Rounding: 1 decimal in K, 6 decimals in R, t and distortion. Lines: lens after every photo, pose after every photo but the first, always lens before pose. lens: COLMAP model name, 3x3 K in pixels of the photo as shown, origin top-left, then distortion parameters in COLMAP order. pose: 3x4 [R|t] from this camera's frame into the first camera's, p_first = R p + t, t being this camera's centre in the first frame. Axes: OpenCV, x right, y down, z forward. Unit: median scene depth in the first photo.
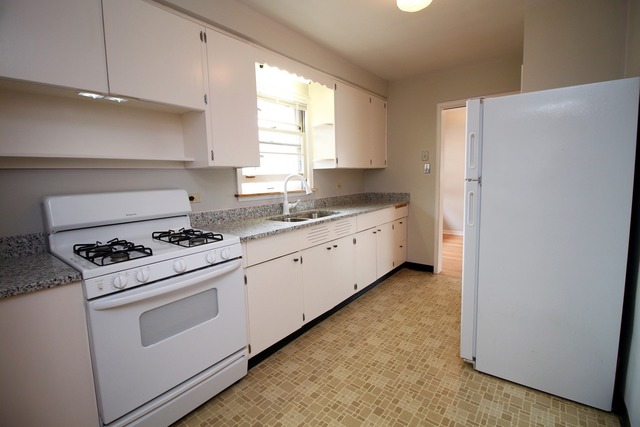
lens RADIAL K [[297.0, 0, 322.0], [0, 297.0, 208.6], [0, 0, 1]] dist [-0.008388, -0.001275]
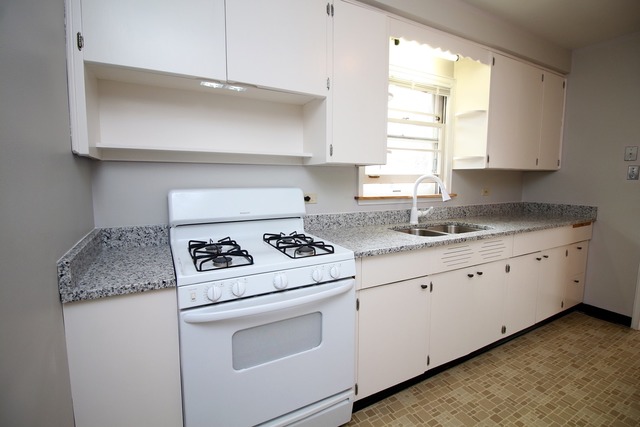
lens RADIAL K [[297.0, 0, 322.0], [0, 297.0, 208.6], [0, 0, 1]] dist [-0.008388, -0.001275]
pose [[0.915657, 0.071599, -0.395532, -0.036980], [-0.072218, 0.997300, 0.013345, -0.017413], [0.395420, 0.016345, 0.918355, 0.172181]]
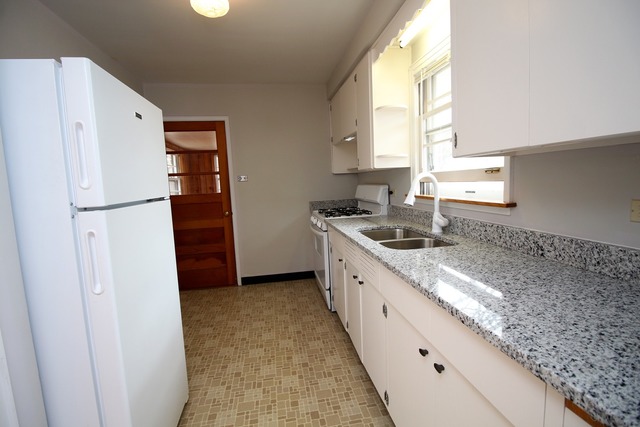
lens RADIAL K [[297.0, 0, 322.0], [0, 297.0, 208.6], [0, 0, 1]] dist [-0.008388, -0.001275]
pose [[-0.672465, 0.129734, -0.728670, 0.636440], [-0.014843, 0.981956, 0.188528, -0.183888], [0.739980, 0.137594, -0.658405, 1.487229]]
